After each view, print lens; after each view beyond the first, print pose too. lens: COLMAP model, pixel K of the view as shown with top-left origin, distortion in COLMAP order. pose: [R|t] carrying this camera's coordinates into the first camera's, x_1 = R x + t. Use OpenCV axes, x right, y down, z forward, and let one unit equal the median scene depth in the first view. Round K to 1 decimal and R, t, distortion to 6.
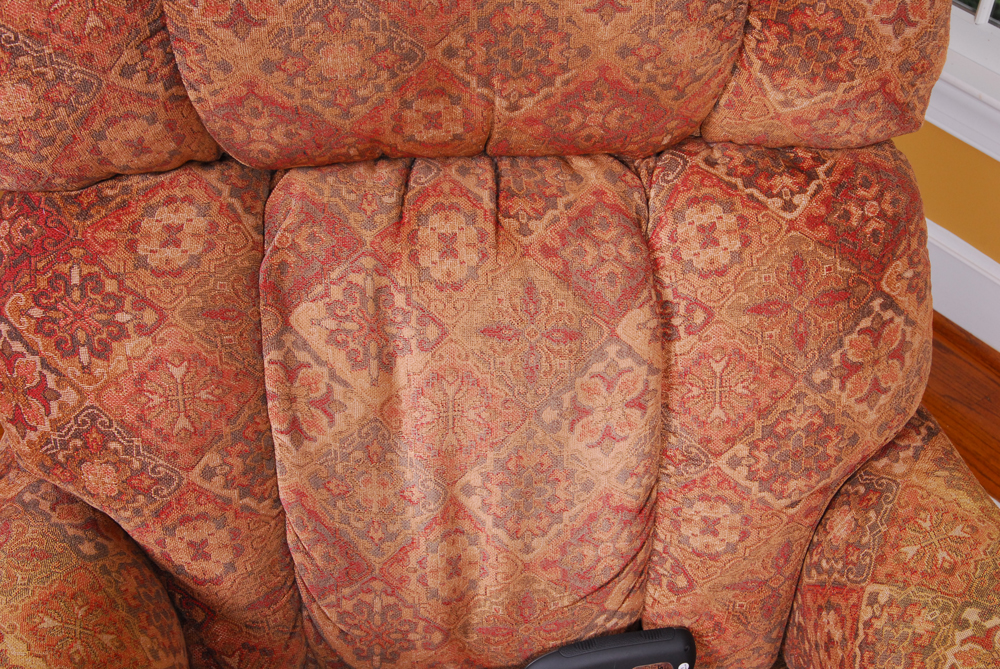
lens RADIAL K [[1427.1, 0, 500.0], [0, 1427.1, 334.5], [0, 0, 1]] dist [-0.030011, -0.032966]
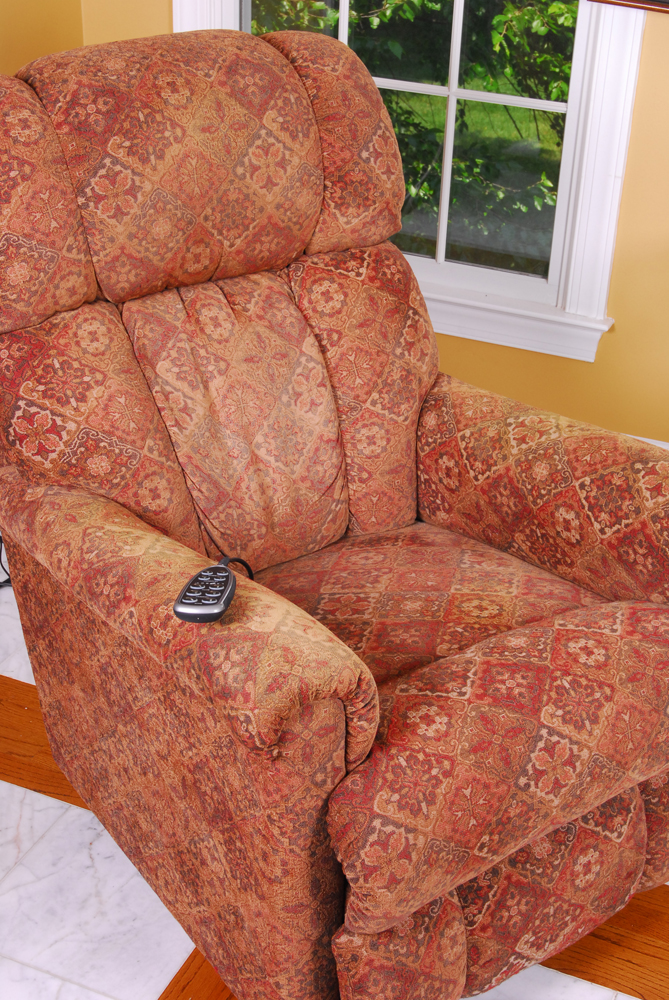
lens RADIAL K [[1347.0, 0, 334.5], [0, 1347.0, 500.0], [0, 0, 1]] dist [-0.134629, -0.020905]
pose [[0.872836, -0.253443, 0.417042, -0.721740], [0.314437, 0.945605, -0.083432, 0.370730], [-0.373212, 0.203956, 0.905050, -0.656133]]
